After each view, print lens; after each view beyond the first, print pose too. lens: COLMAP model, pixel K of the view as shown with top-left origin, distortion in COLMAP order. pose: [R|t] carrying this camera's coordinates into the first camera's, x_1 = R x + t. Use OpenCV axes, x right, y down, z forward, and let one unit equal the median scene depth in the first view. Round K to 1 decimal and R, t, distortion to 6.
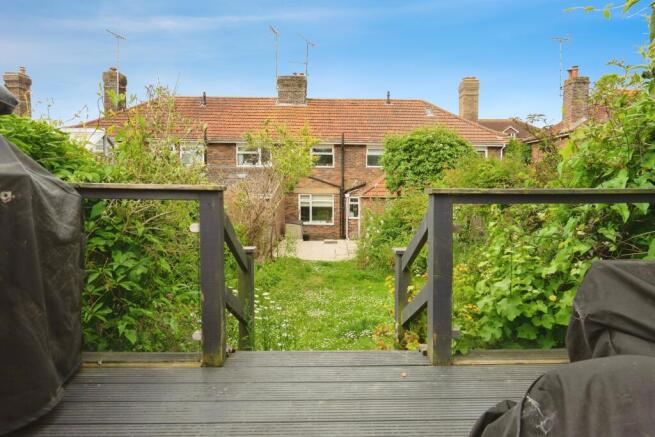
lens RADIAL K [[377.3, 0, 328.1], [0, 377.3, 218.8], [0, 0, 1]] dist [0.000464, -0.000108]
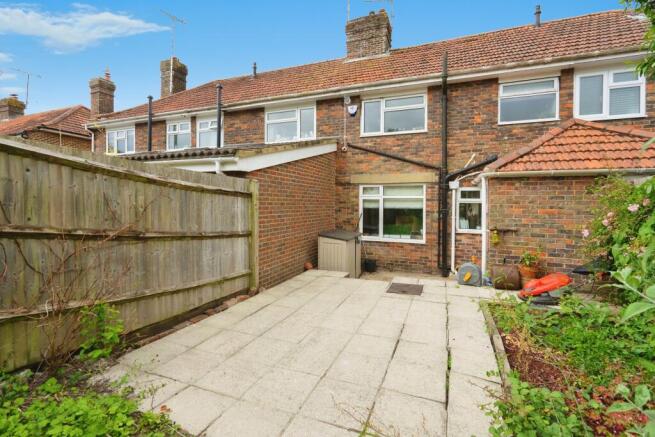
lens RADIAL K [[300.1, 0, 325.8], [0, 300.1, 215.2], [0, 0, 1]] dist [-0.004076, -0.000148]
pose [[0.930572, 0.008777, -0.366003, 0.037991], [-0.030141, 0.998156, -0.052697, 0.003176], [0.364865, 0.060070, 0.929120, 0.573647]]
